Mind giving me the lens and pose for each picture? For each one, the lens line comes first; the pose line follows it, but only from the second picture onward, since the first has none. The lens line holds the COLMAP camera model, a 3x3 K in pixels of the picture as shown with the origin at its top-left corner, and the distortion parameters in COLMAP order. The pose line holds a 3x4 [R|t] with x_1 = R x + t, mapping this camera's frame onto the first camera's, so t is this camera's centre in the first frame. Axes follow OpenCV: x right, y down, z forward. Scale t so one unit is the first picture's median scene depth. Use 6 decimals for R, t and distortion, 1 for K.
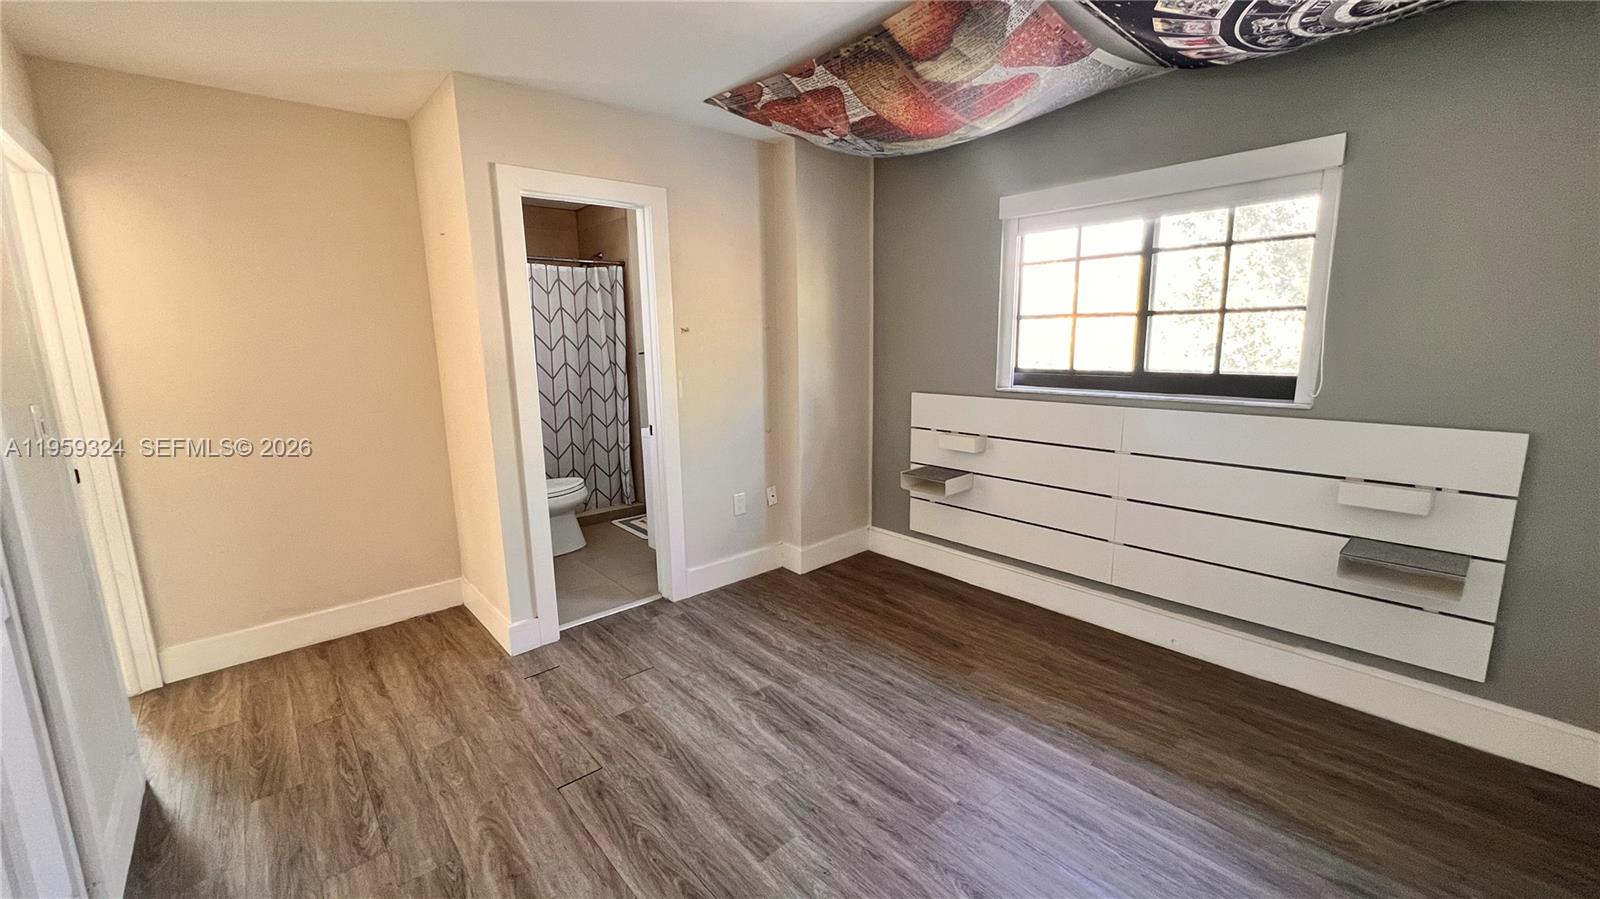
lens RADIAL K [[638.1, 0, 794.2], [0, 638.1, 449.1], [0, 0, 1]] dist [0.000762, -0.000529]
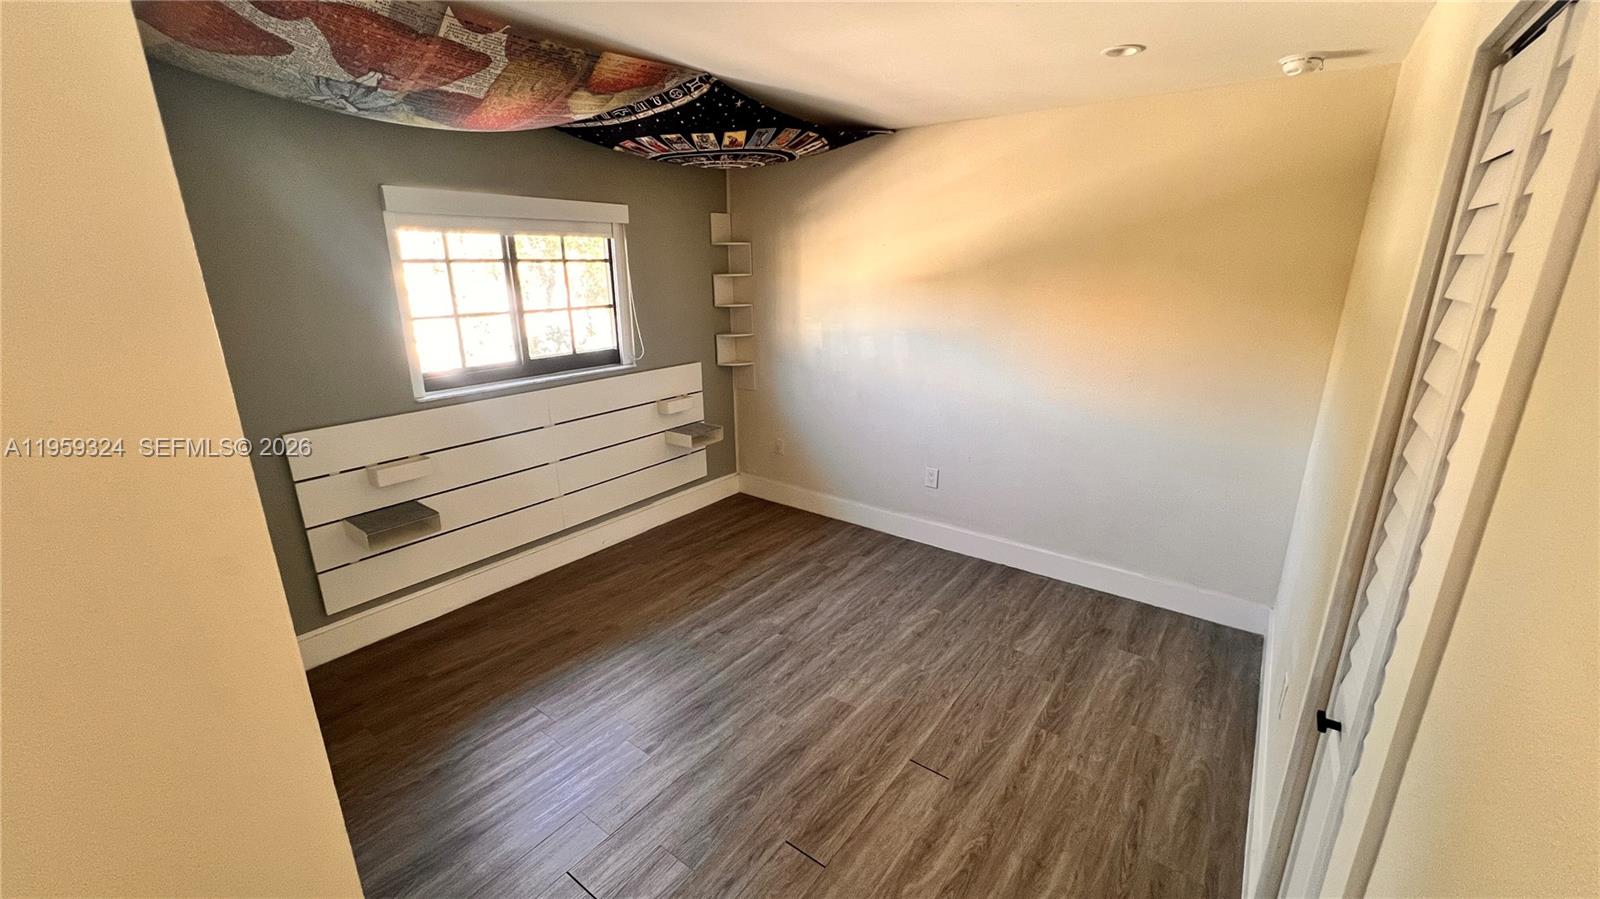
lens RADIAL K [[638.1, 0, 794.0], [0, 638.1, 450.7], [0, 0, 1]] dist [0.000762, -0.000529]
pose [[-0.201540, -0.259333, 0.944525, -1.032890], [0.184246, 0.937061, 0.296597, -0.310121], [-0.961995, 0.233801, -0.141074, 0.981431]]
